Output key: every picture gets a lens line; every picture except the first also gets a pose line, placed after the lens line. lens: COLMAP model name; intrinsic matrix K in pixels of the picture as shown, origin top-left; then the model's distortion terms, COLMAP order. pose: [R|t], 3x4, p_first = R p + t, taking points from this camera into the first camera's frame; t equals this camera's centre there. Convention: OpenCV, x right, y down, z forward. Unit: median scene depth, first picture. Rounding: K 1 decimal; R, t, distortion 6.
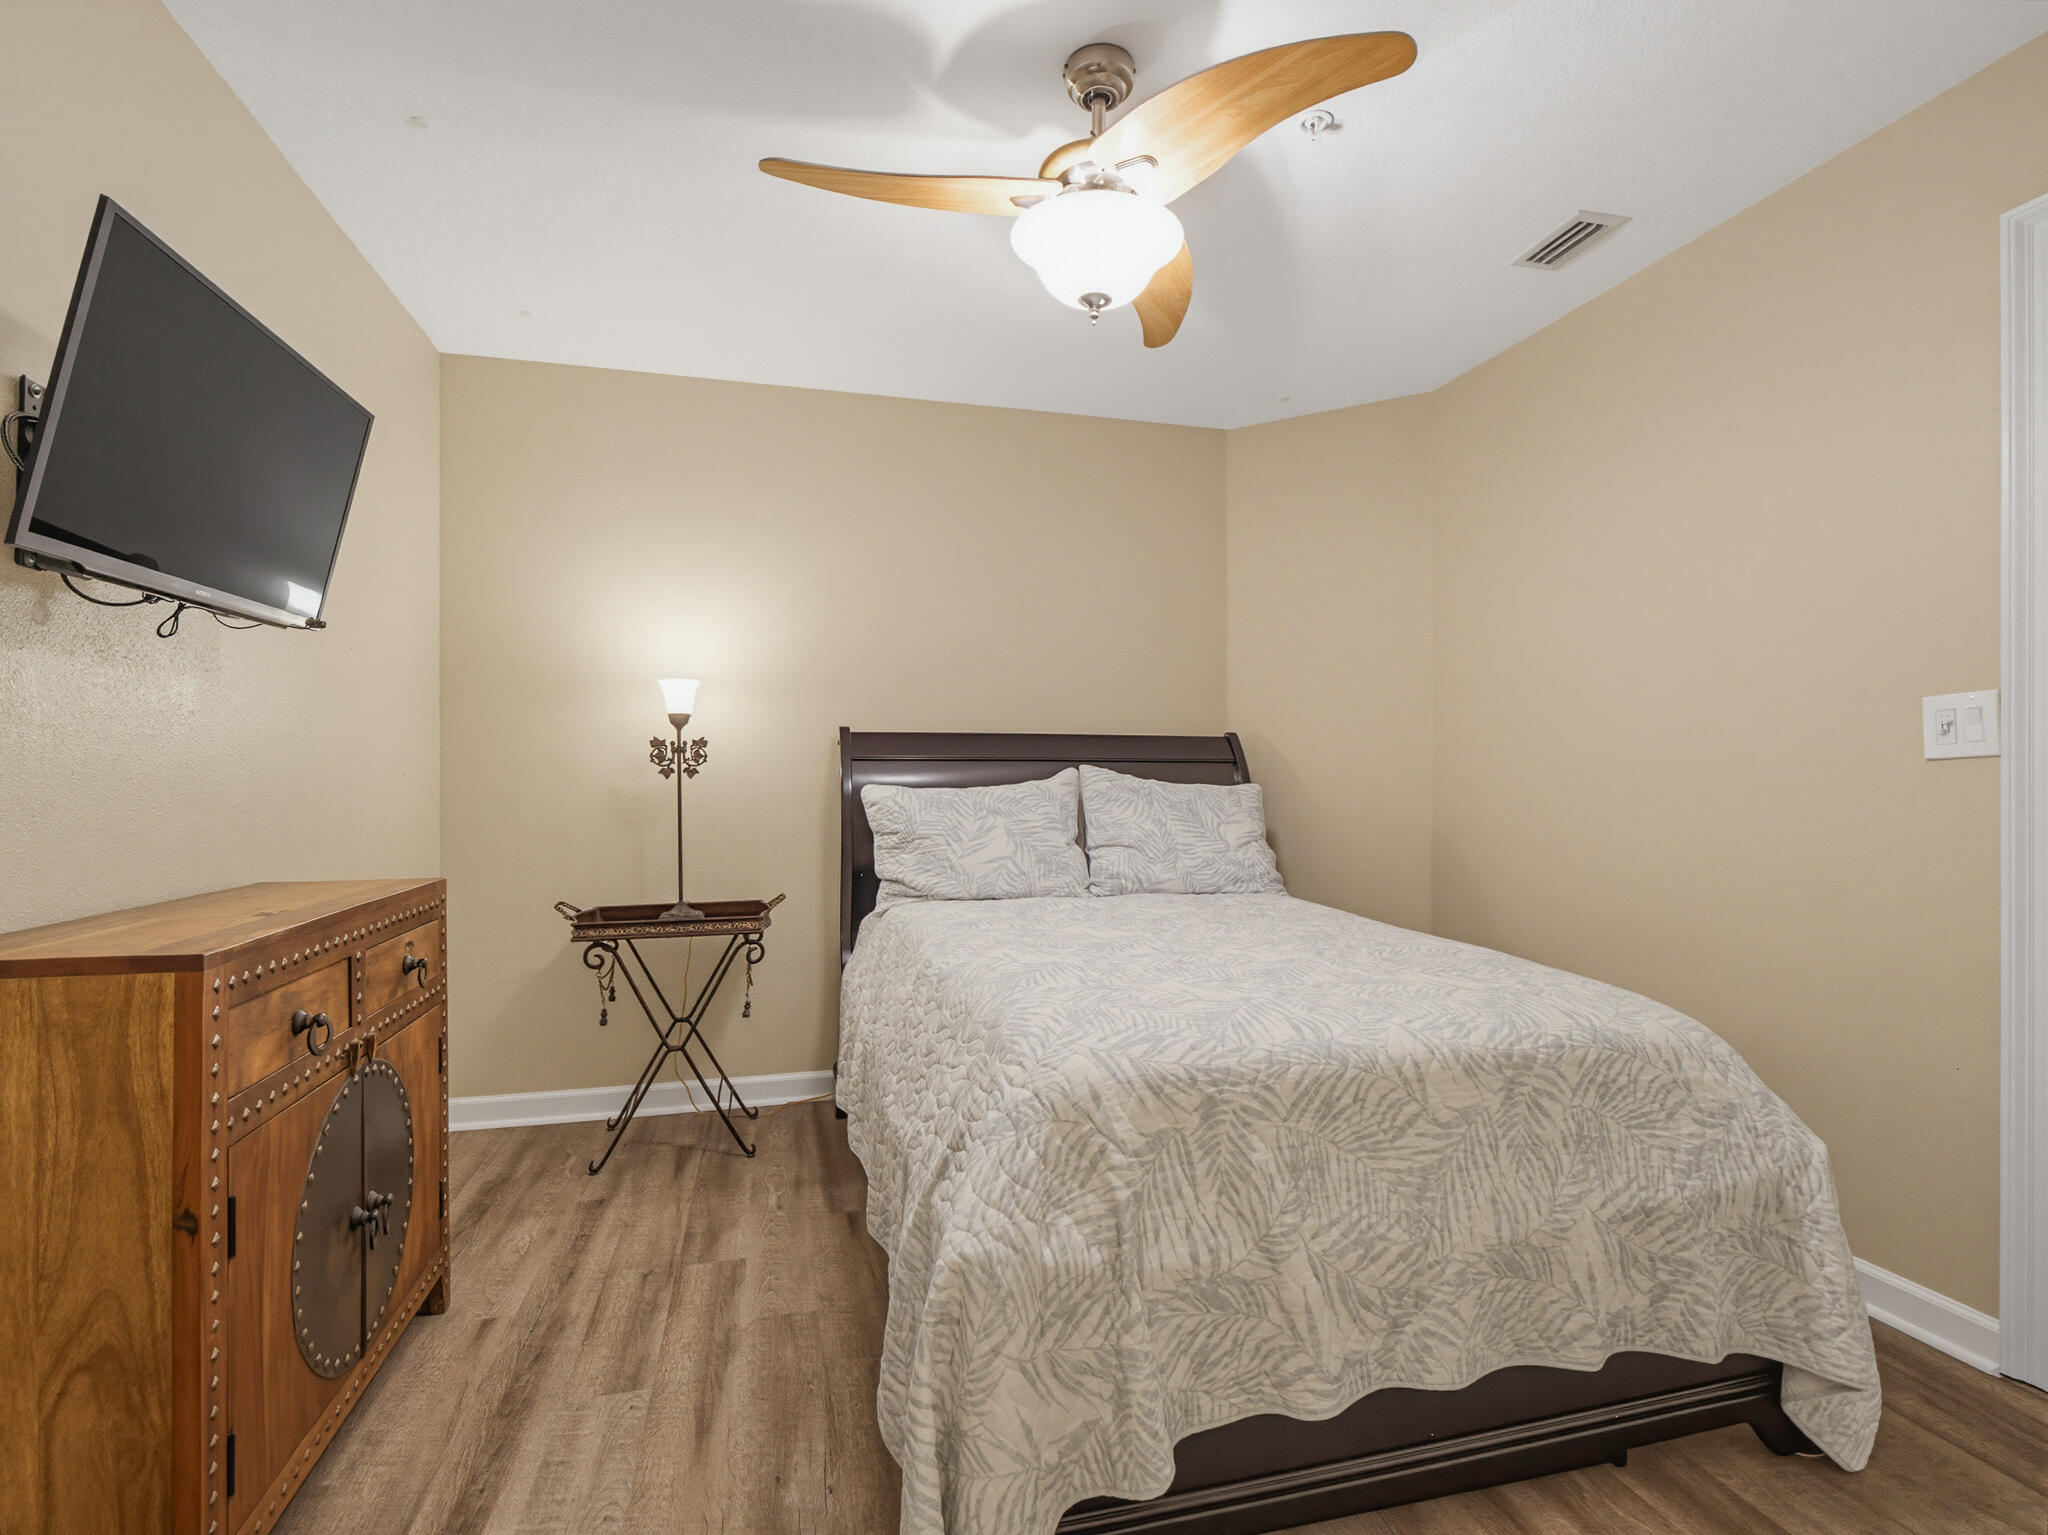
lens RADIAL K [[985.5, 0, 1035.3], [0, 985.5, 769.6], [0, 0, 1]] dist [-0.009171, 0.000246]
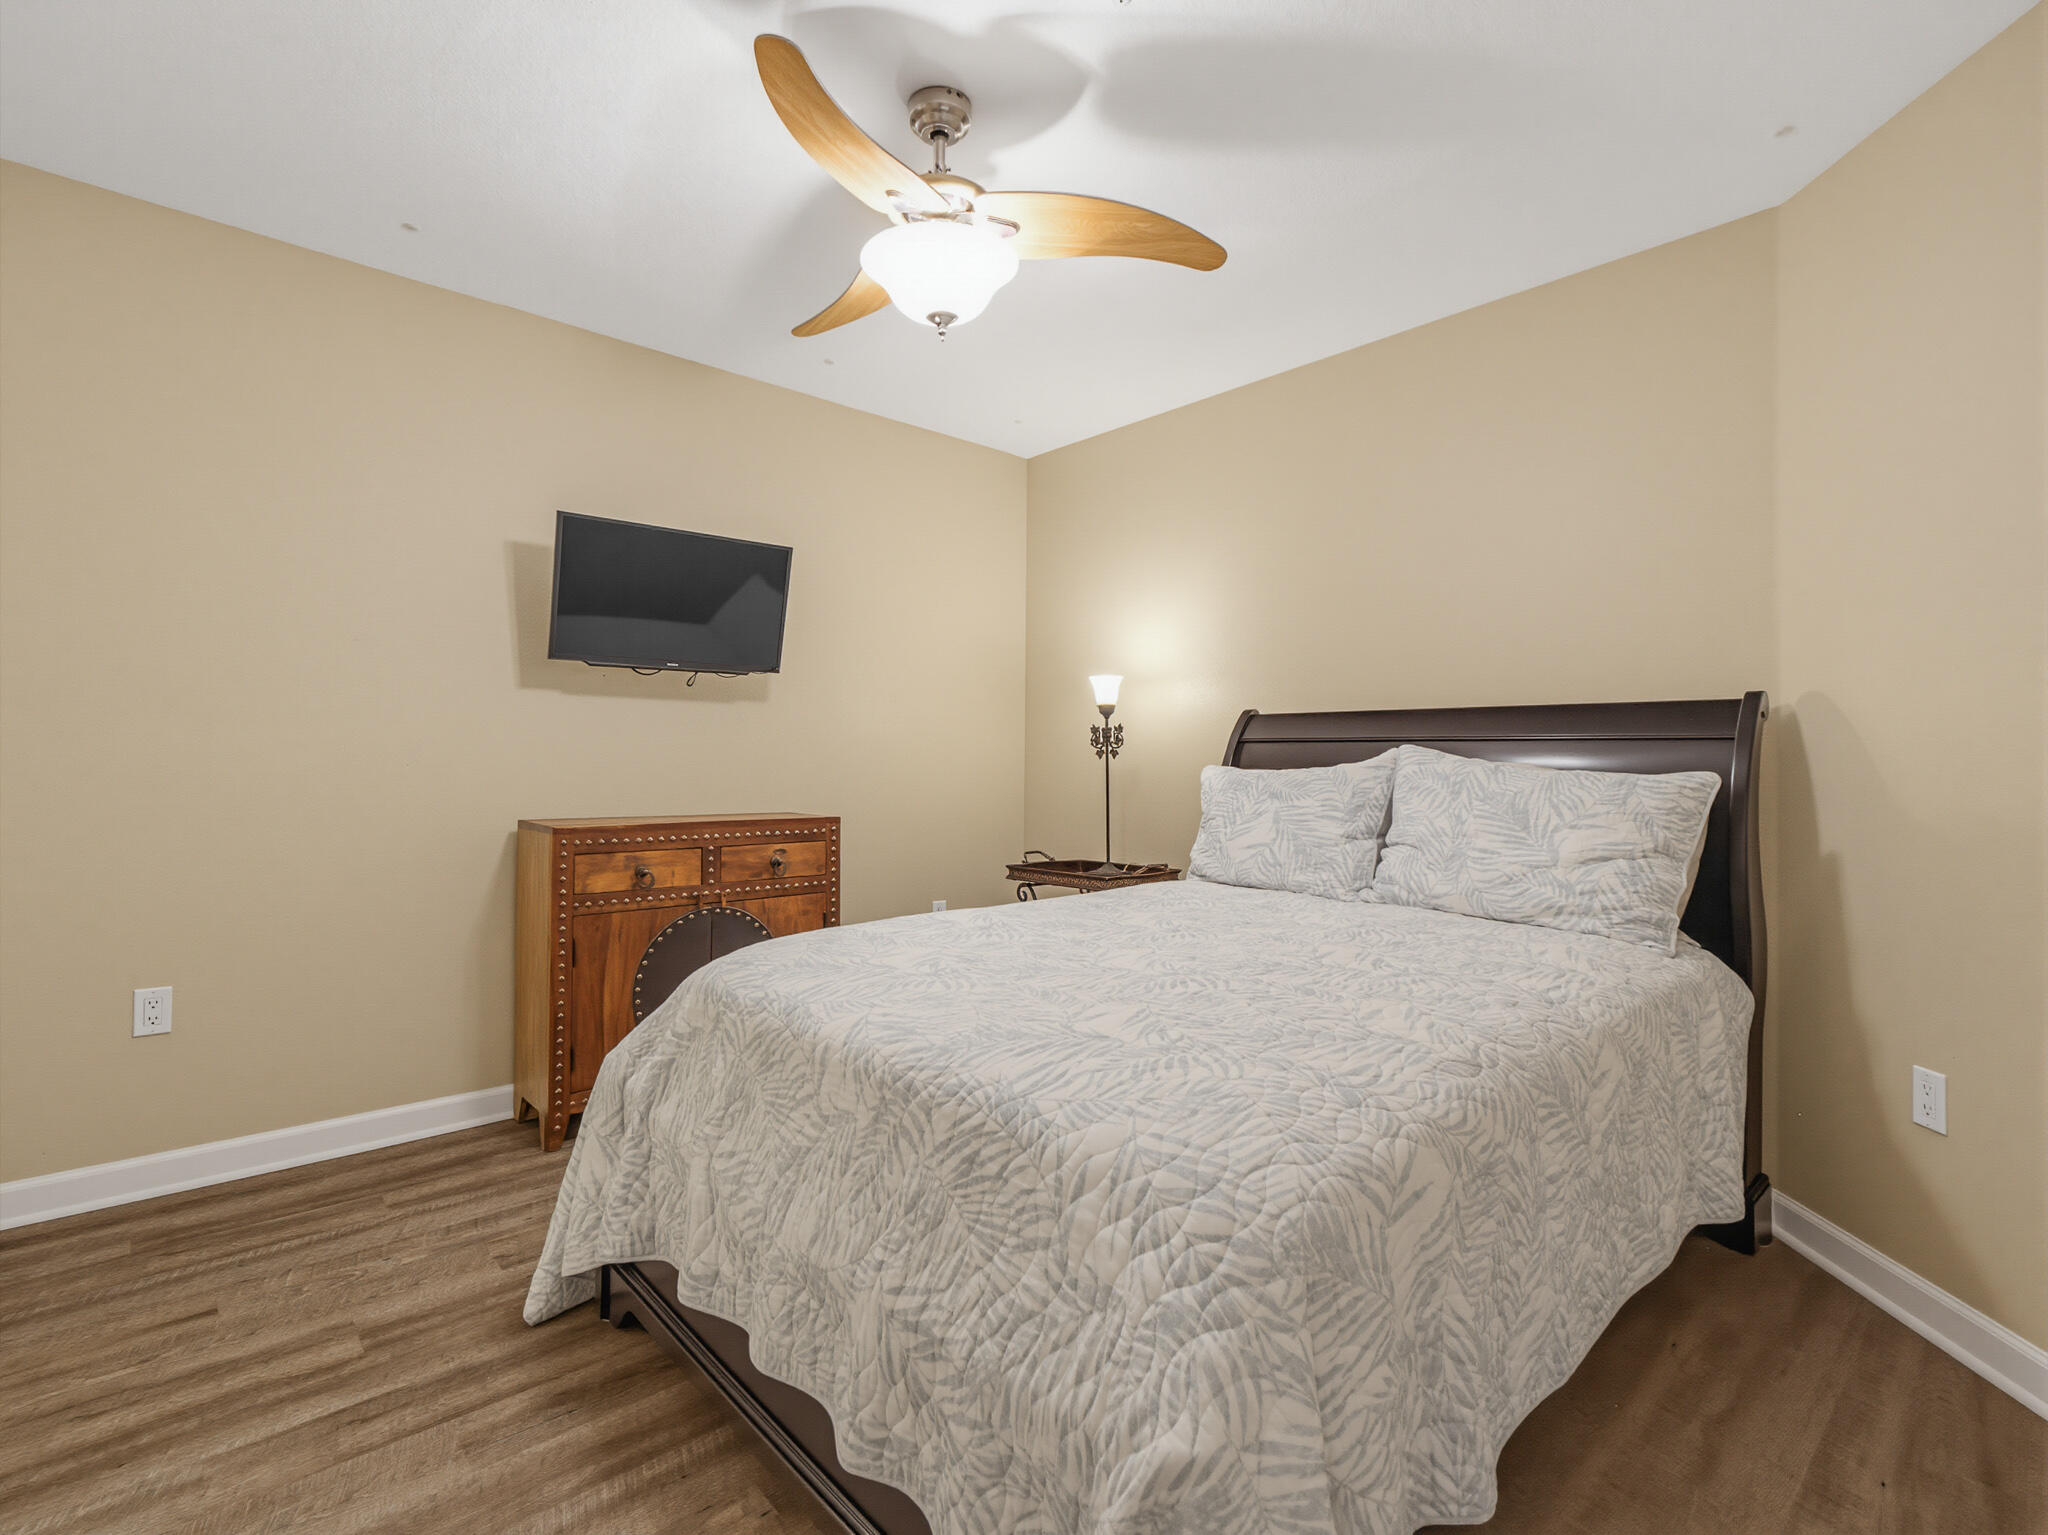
lens RADIAL K [[985.5, 0, 1029.0], [0, 985.5, 755.5], [0, 0, 1]] dist [-0.009171, 0.000246]
pose [[0.449322, 0.000513, -0.893370, 0.679646], [-0.002569, 0.999996, -0.000718, 0.006271], [0.893366, 0.002618, 0.449321, 0.376384]]
